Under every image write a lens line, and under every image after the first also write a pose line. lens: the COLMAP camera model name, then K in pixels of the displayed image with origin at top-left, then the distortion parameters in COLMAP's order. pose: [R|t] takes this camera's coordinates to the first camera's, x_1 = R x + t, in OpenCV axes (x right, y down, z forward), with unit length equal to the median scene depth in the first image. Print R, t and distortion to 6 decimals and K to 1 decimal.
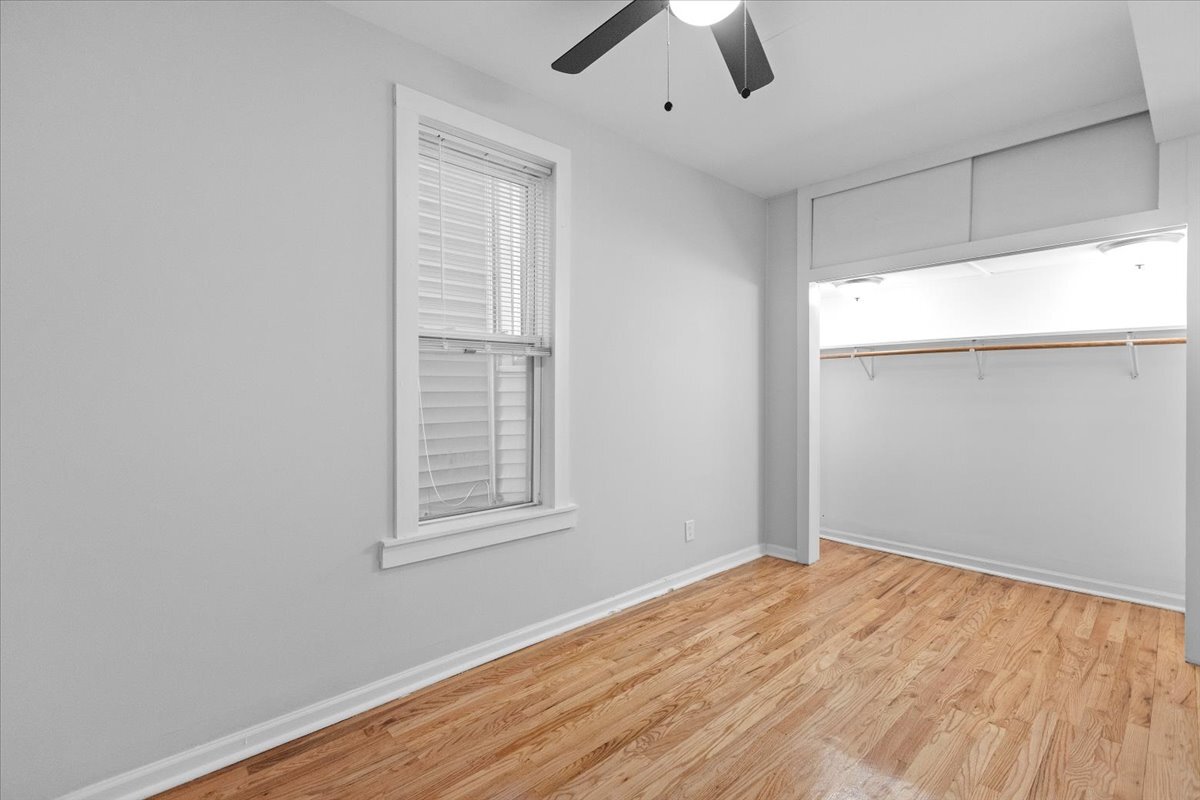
lens RADIAL K [[557.0, 0, 601.0], [0, 557.0, 394.3], [0, 0, 1]] dist [0.020013, -0.000445]
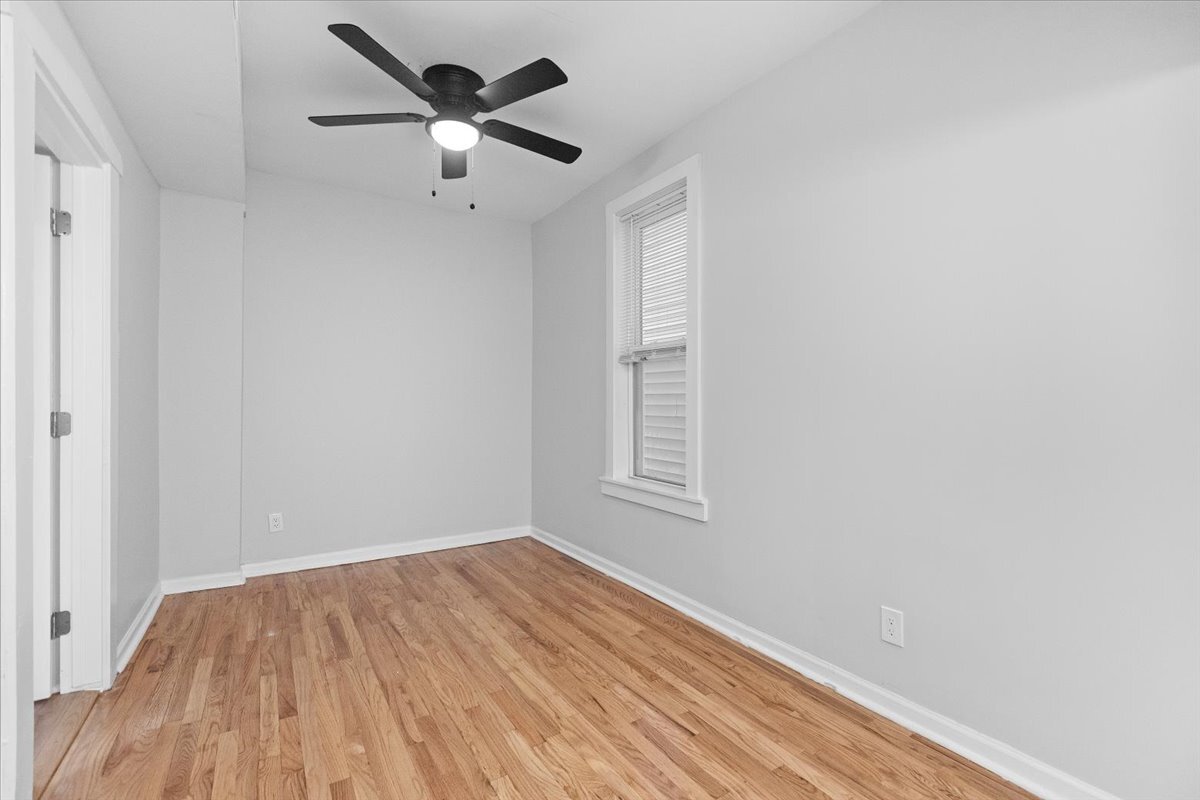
lens RADIAL K [[557.0, 0, 601.0], [0, 557.0, 394.3], [0, 0, 1]] dist [0.020013, -0.000445]
pose [[-0.214732, -0.021293, -0.976441, 1.203482], [-0.014796, 0.999719, -0.018547, 0.039163], [0.976561, 0.010465, -0.214986, 1.275644]]
